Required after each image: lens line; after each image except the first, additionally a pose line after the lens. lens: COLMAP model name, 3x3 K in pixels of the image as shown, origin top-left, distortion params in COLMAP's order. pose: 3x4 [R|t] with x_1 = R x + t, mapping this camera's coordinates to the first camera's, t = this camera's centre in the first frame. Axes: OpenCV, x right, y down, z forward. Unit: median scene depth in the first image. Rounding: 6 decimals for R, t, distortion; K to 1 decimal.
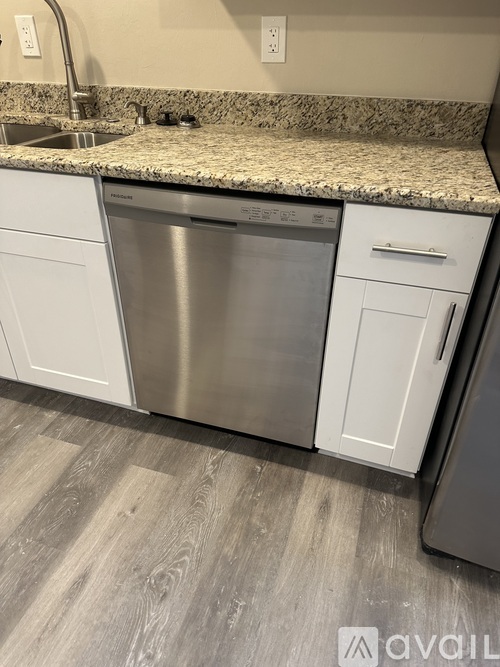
lens RADIAL K [[470.1, 0, 250.0], [0, 470.1, 333.5], [0, 0, 1]] dist [0.005939, -0.026224]
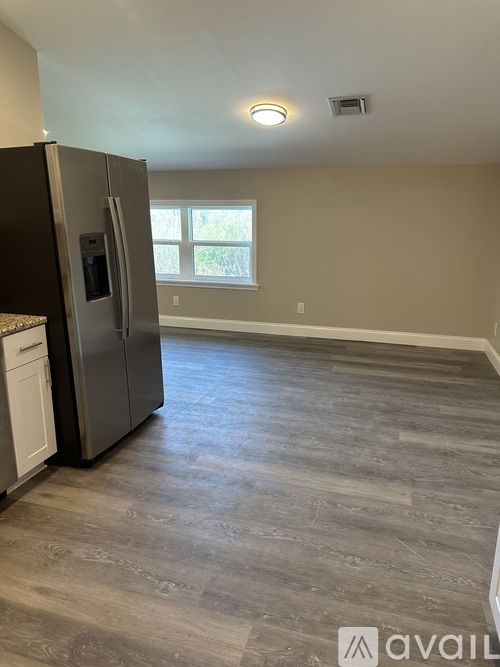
lens RADIAL K [[465.8, 0, 264.9], [0, 465.8, 314.6], [0, 0, 1]] dist [0.002490, -0.005253]
pose [[-0.052302, -0.233456, 0.970960, -1.499448], [0.535274, 0.814267, 0.224614, -0.150254], [-0.843058, 0.531477, 0.082375, -0.219481]]
